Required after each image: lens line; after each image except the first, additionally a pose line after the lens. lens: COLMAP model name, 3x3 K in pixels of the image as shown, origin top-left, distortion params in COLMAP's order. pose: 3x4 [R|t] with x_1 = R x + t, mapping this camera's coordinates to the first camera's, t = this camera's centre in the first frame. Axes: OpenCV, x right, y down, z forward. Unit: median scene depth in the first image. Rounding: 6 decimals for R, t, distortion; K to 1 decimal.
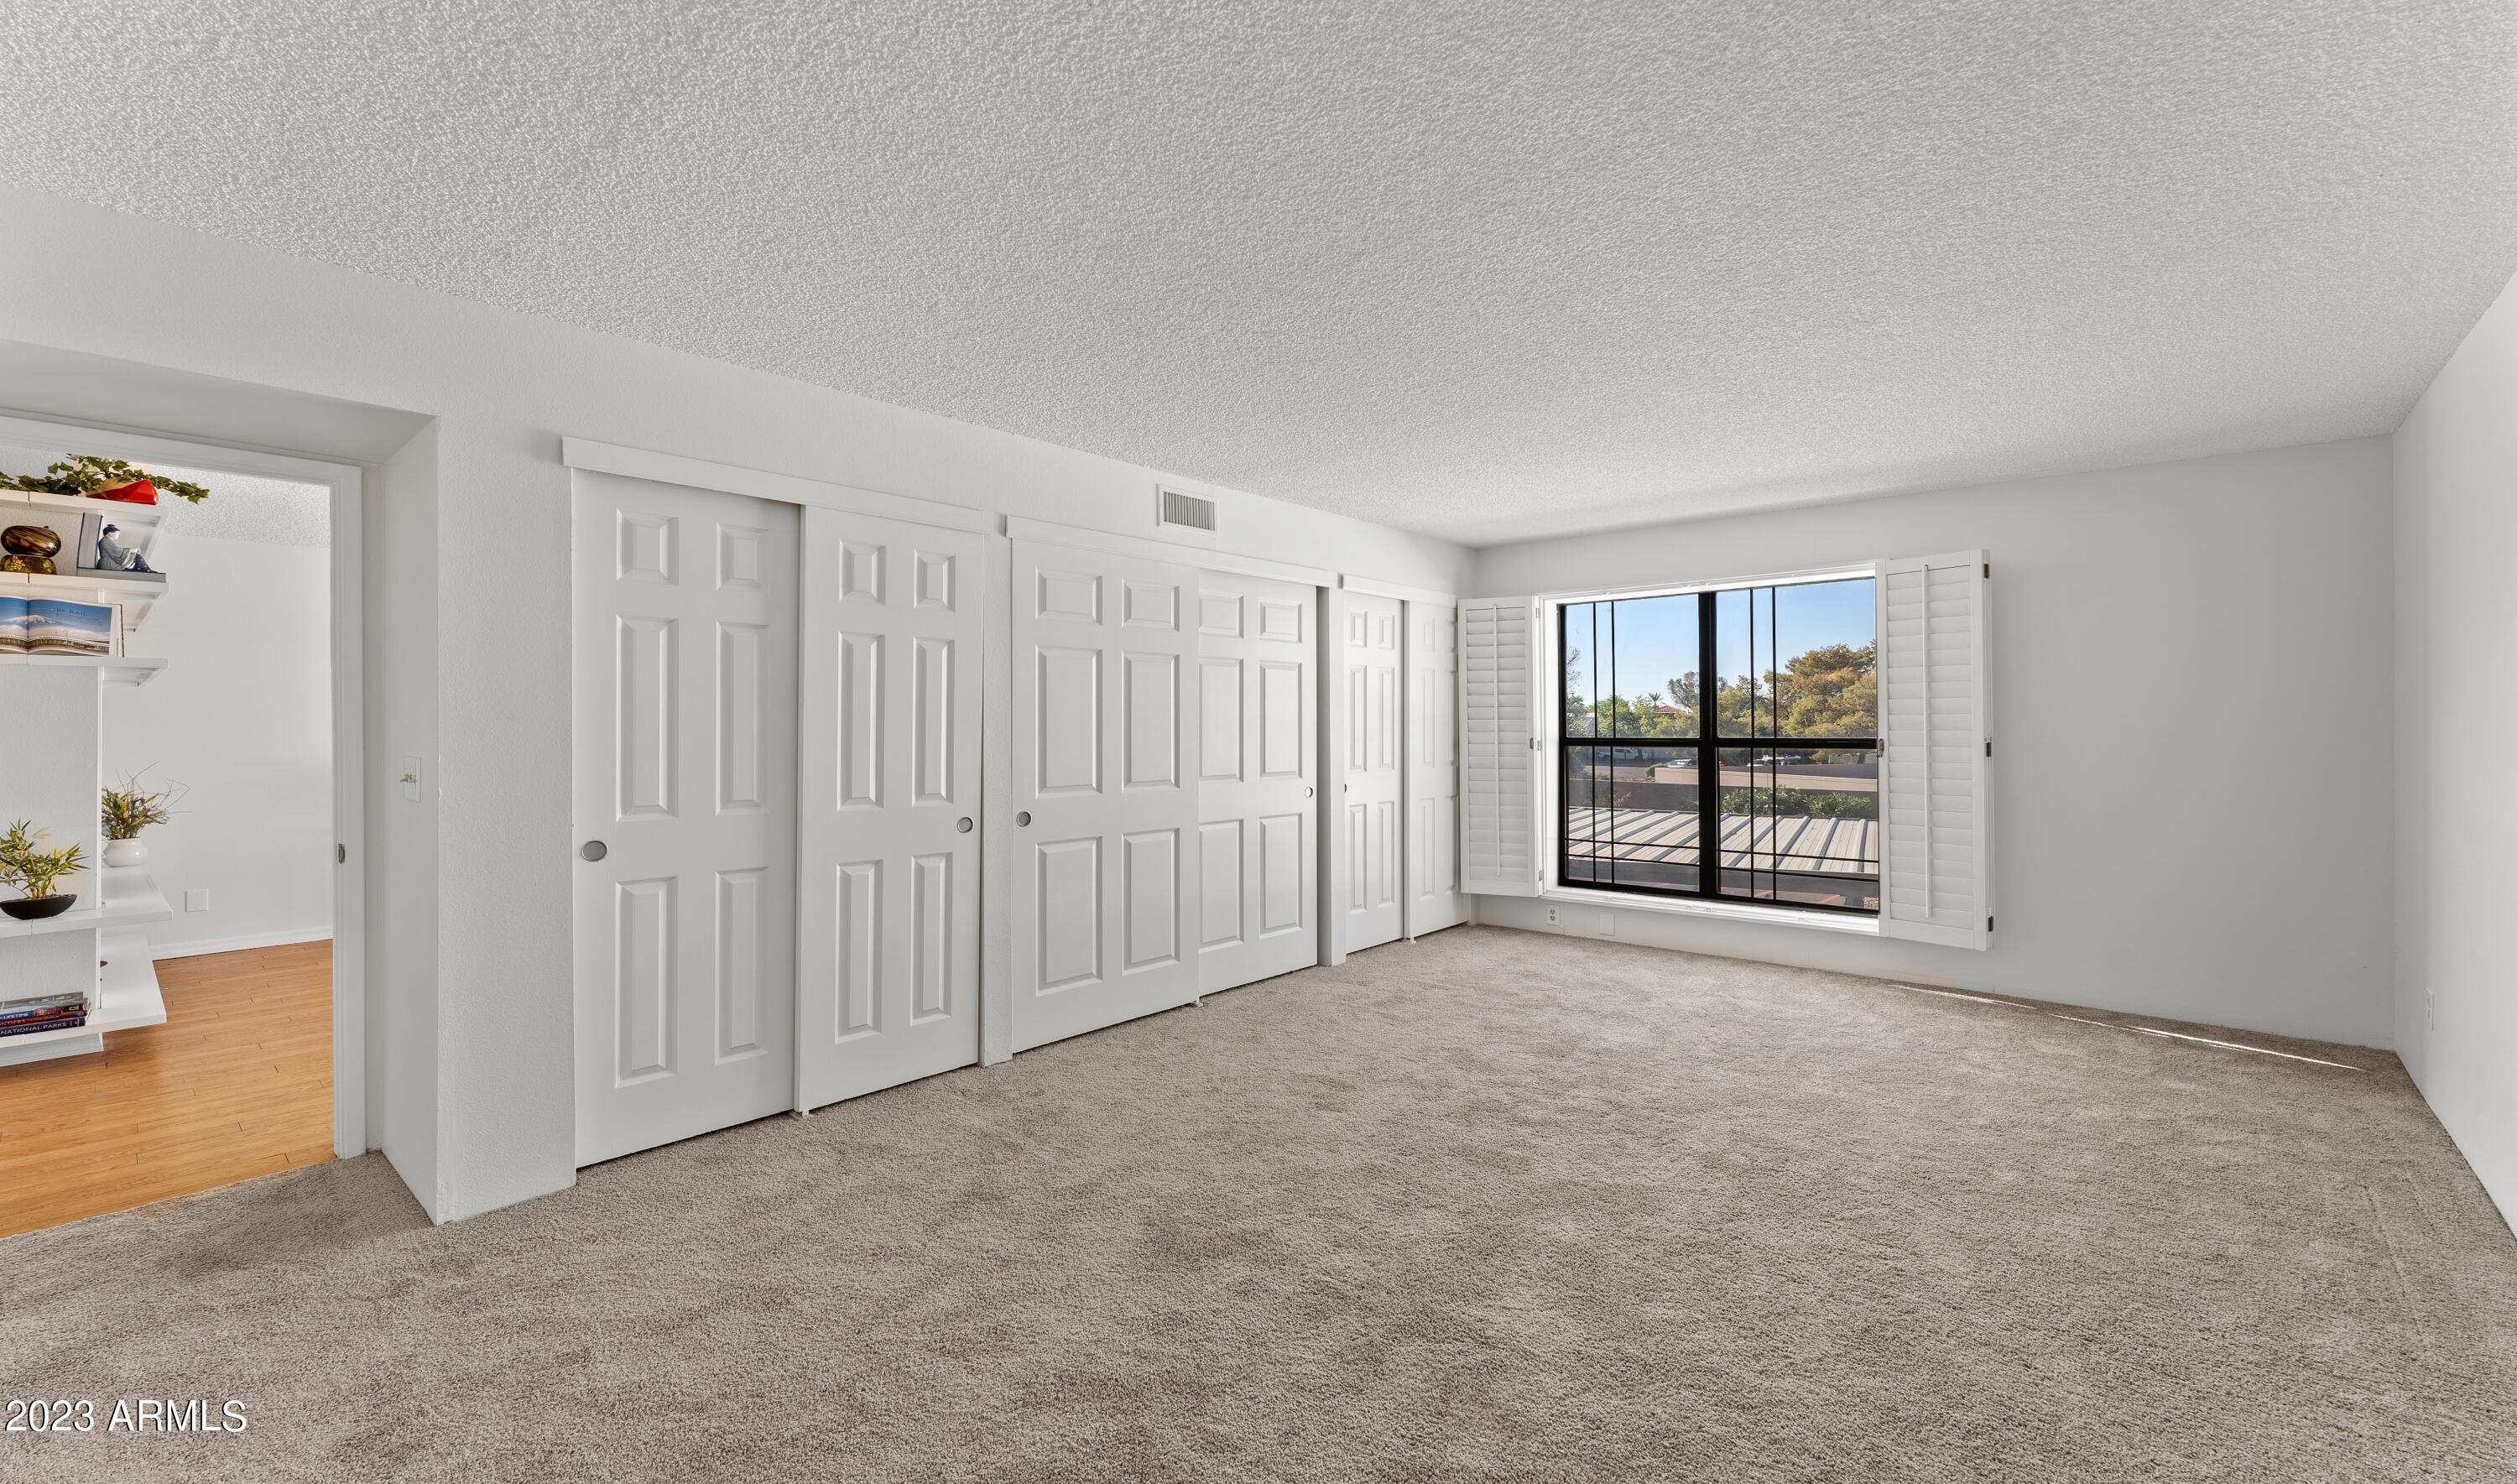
lens RADIAL K [[1035.2, 0, 1258.5], [0, 1035.2, 742.0], [0, 0, 1]] dist [0.000652, 0.000012]
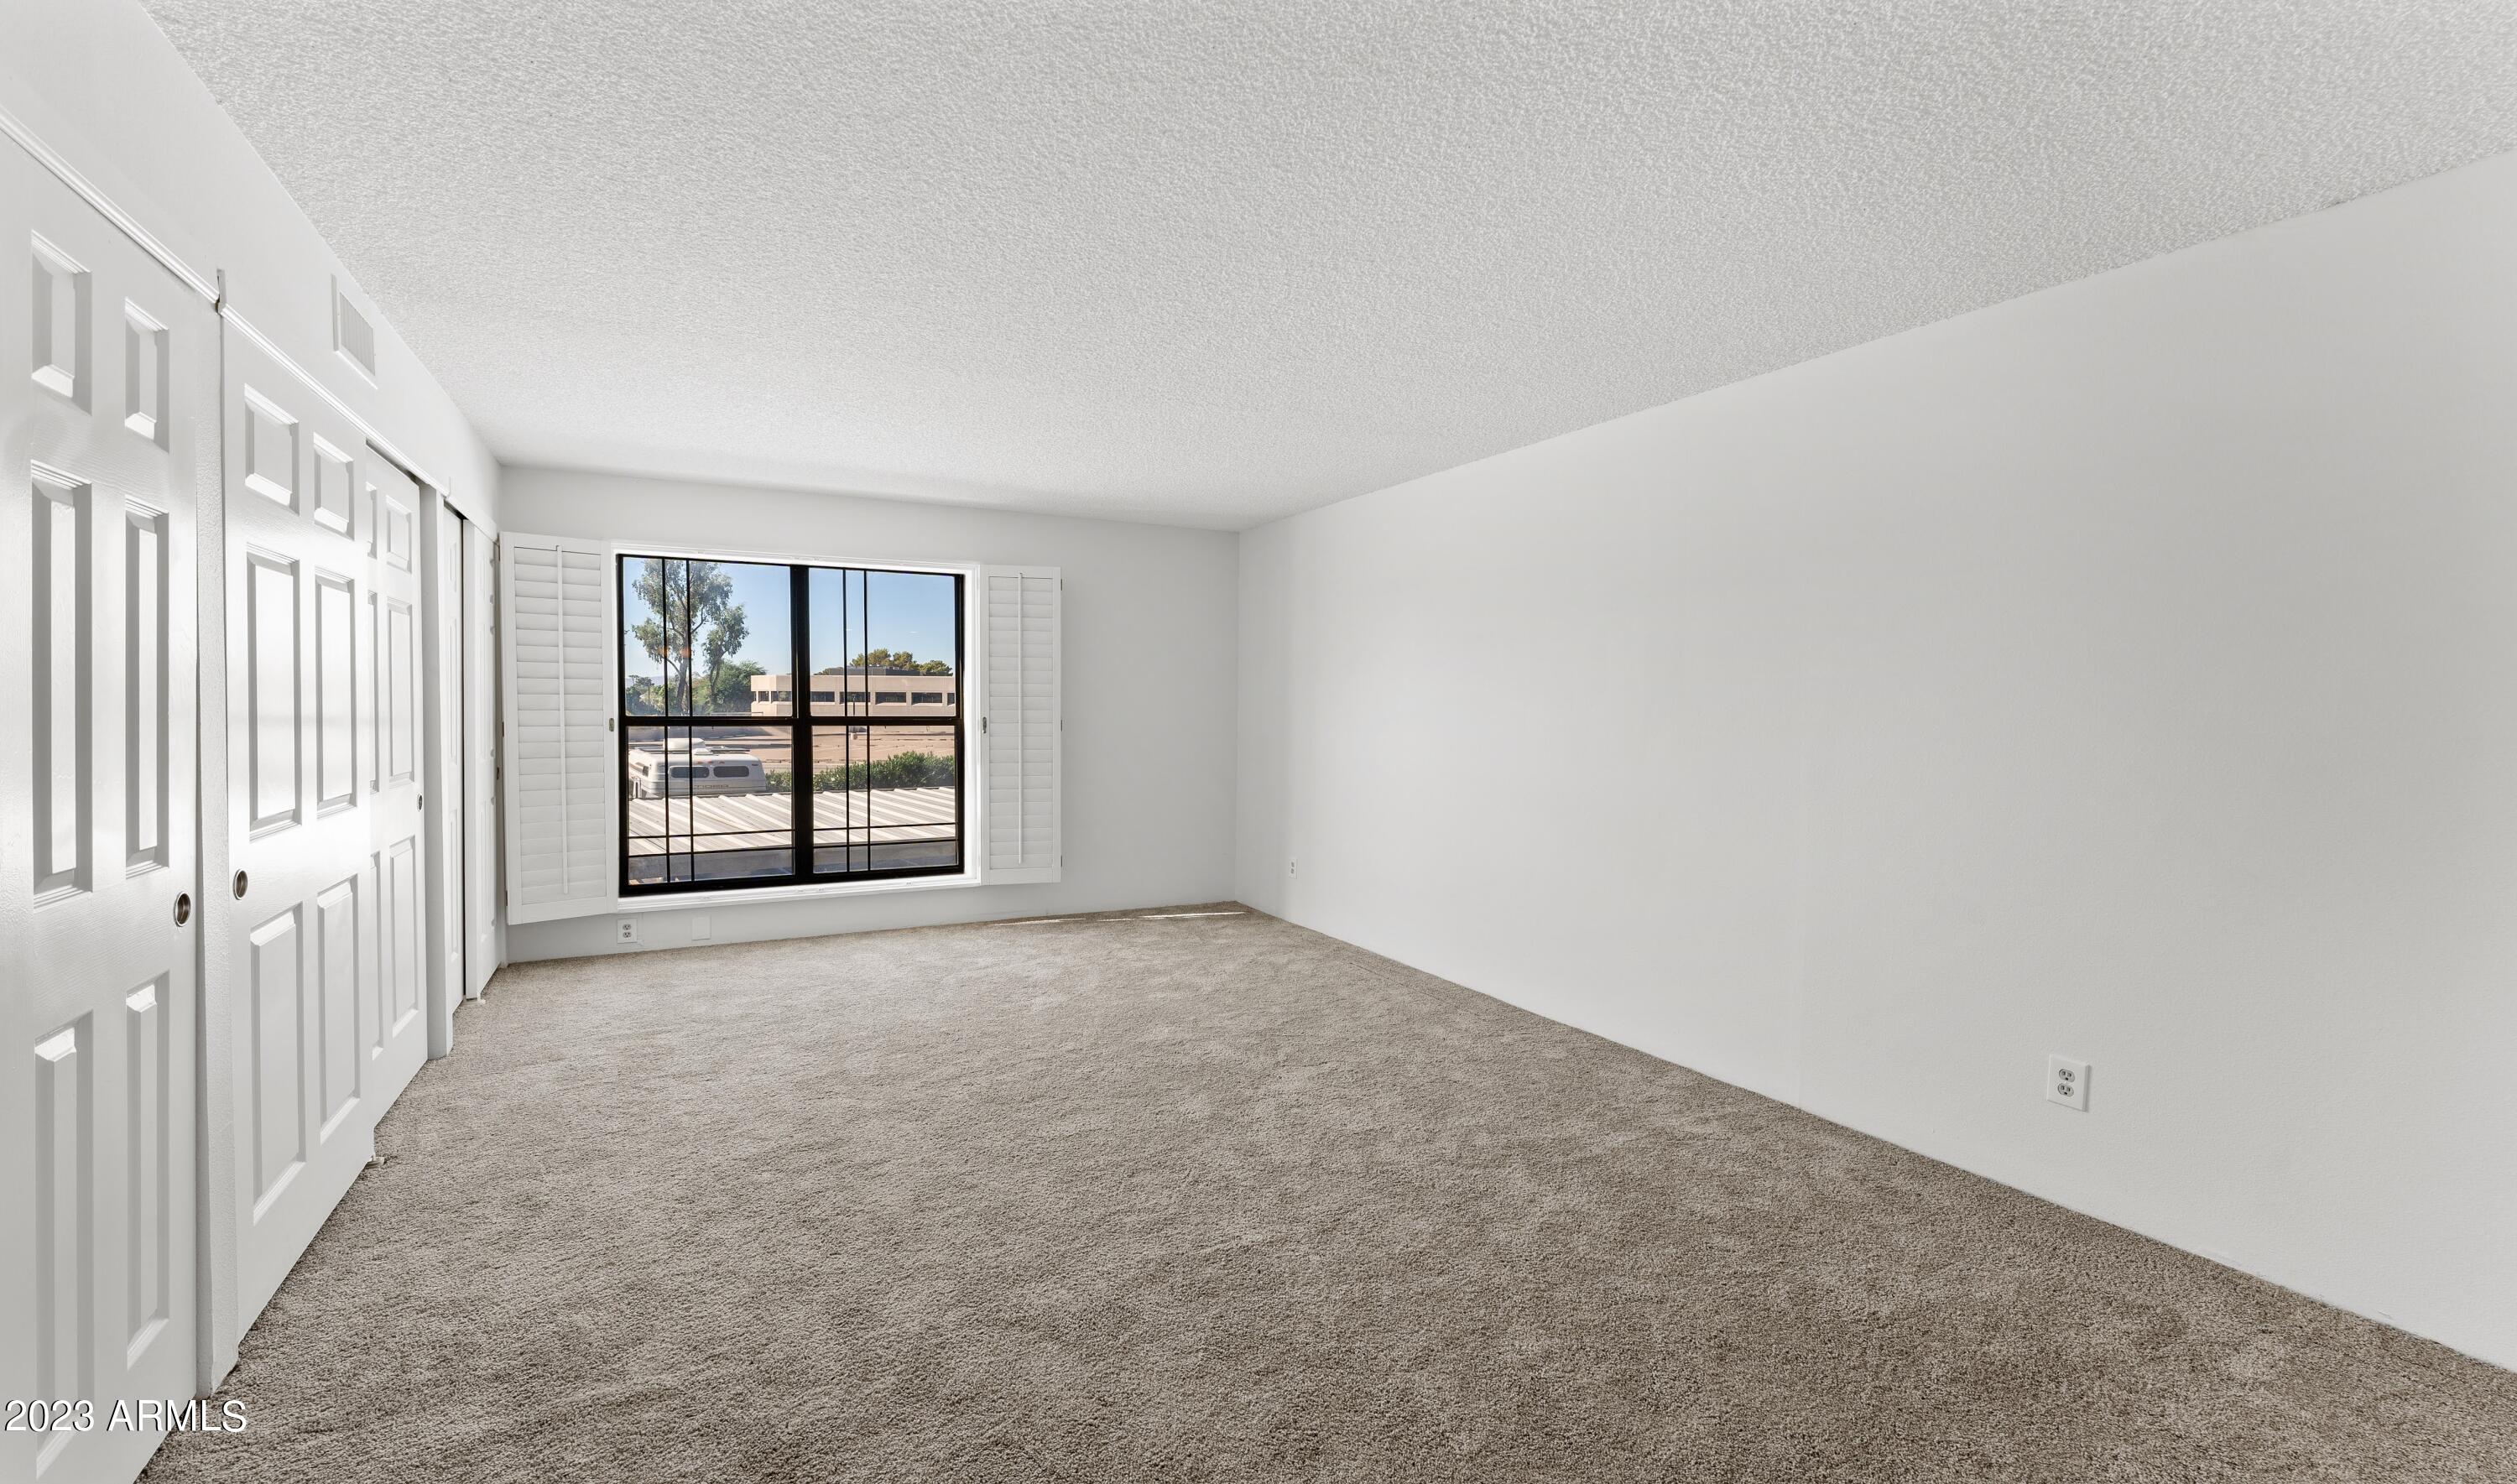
lens RADIAL K [[1086.8, 0, 1258.5], [0, 1086.8, 742.0], [0, 0, 1]] dist [0.000029, -0.000078]
pose [[0.355674, -0.025337, 0.934267, -0.383382], [0.005366, 0.999671, 0.025068, -0.003393], [-0.934595, -0.003902, 0.355693, 0.243257]]
